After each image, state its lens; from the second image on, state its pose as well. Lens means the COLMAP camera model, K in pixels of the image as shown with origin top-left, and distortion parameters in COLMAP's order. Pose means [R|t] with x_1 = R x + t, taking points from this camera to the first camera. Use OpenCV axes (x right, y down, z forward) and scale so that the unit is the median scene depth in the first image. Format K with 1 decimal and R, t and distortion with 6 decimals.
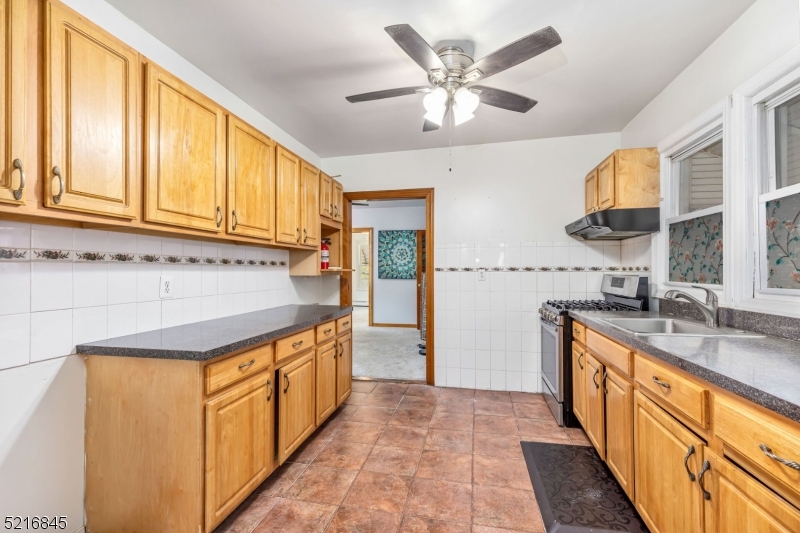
lens RADIAL K [[370.6, 0, 400.7], [0, 370.6, 269.3], [0, 0, 1]] dist [-0.001007, -0.000076]
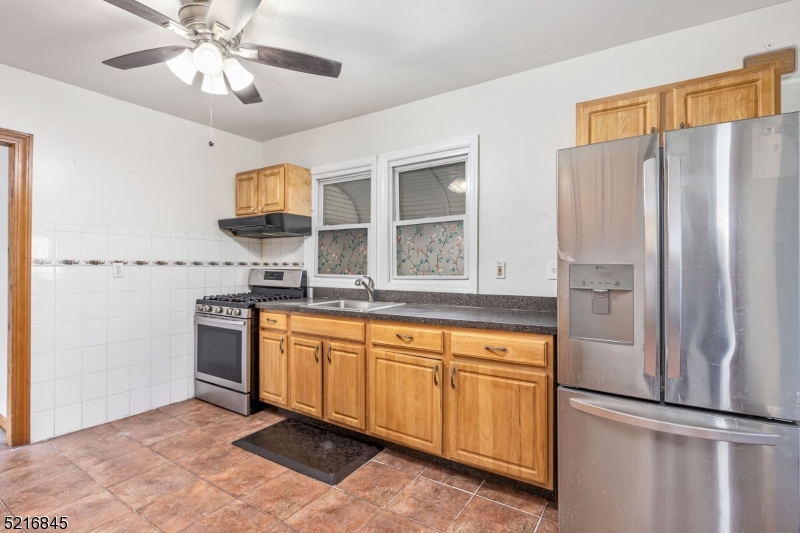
lens RADIAL K [[374.0, 0, 413.1], [0, 374.0, 265.7], [0, 0, 1]] dist [0.000115, 0.000063]
pose [[0.339927, 0.006151, 0.940432, -0.410096], [-0.007914, 0.999962, -0.003679, 0.005446], [-0.940419, -0.006192, 0.339962, 0.222229]]
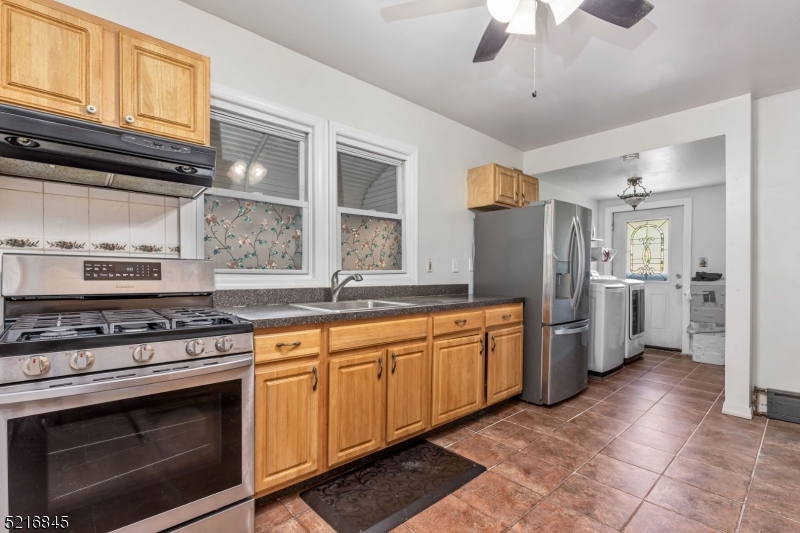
lens RADIAL K [[364.0, 0, 402.5], [0, 364.0, 279.8], [0, 0, 1]] dist [-0.000840, -0.000091]
pose [[-0.805946, -0.011014, 0.591887, -0.052930], [-0.004683, 0.999914, 0.012229, 0.044648], [-0.591971, 0.007084, -0.805928, 1.344327]]
